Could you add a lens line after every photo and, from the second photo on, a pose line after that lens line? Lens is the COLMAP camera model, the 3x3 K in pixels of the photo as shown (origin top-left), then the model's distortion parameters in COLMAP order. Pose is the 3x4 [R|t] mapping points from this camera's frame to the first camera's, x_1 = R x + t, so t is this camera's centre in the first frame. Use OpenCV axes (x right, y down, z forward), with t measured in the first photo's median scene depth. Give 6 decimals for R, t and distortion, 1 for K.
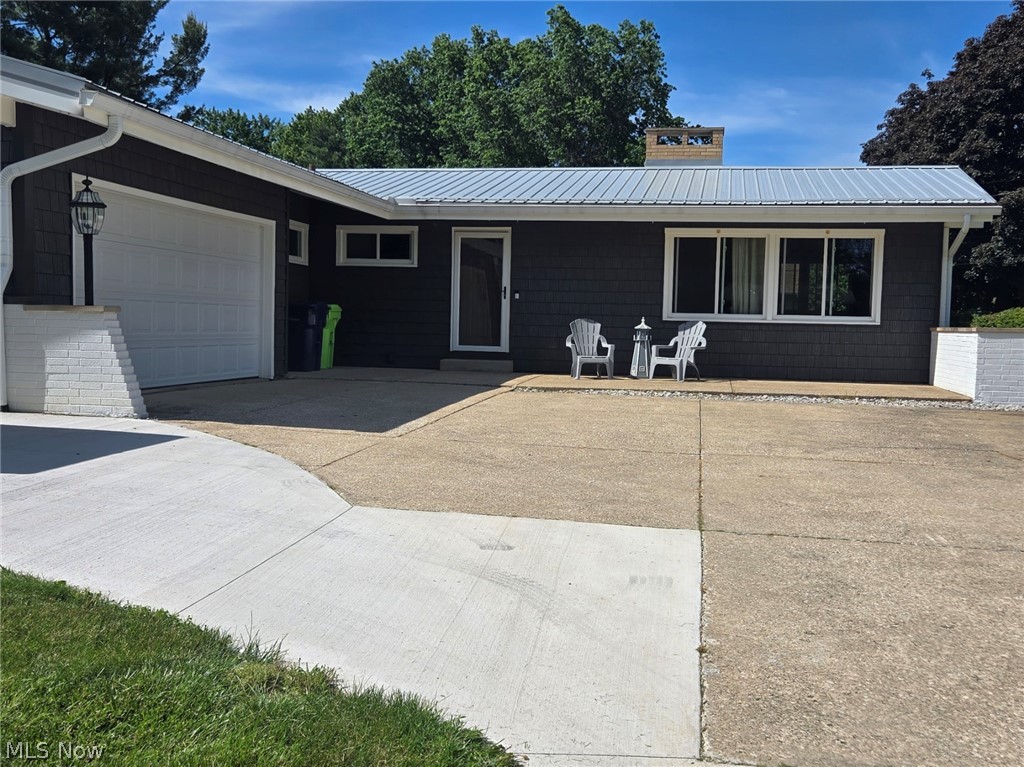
lens RADIAL K [[1119.7, 0, 512.0], [0, 1119.7, 383.5], [0, 0, 1]] dist [0.074170, 0.013209]
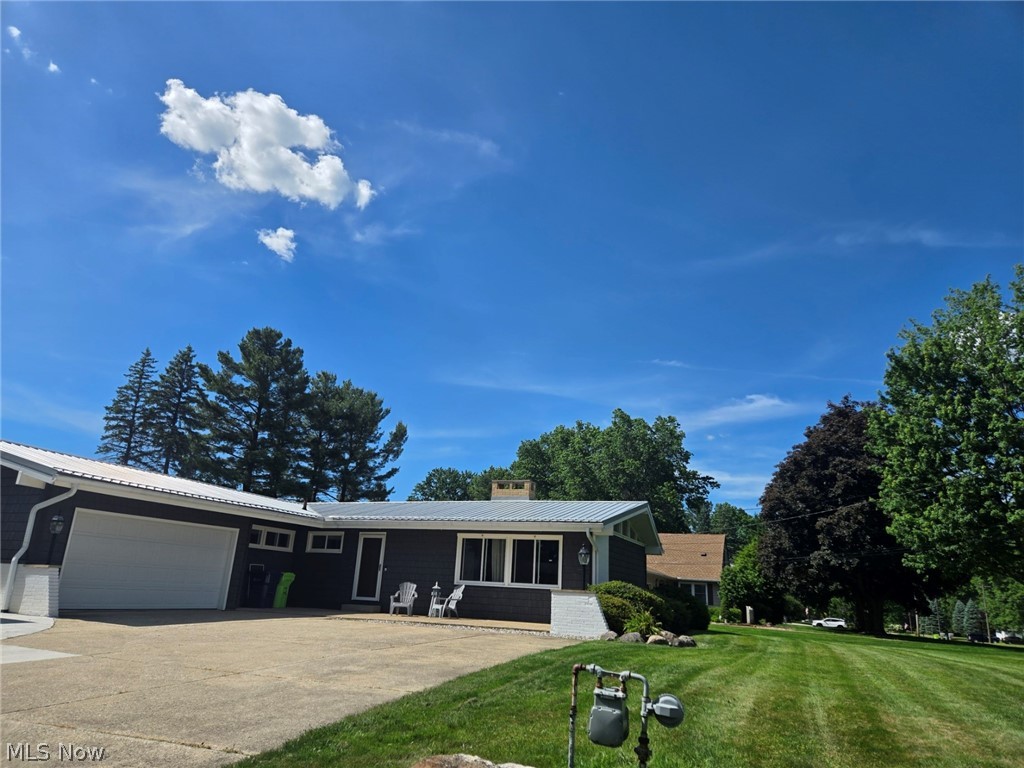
lens RADIAL K [[691.0, 0, 512.0], [0, 691.0, 384.0], [0, 0, 1]] dist [0.070376, -0.056628]
pose [[0.977361, -0.036124, -0.208470, 0.464520], [-0.038718, 0.938140, -0.344083, 0.023213], [0.208004, 0.344365, 0.915504, -0.130526]]
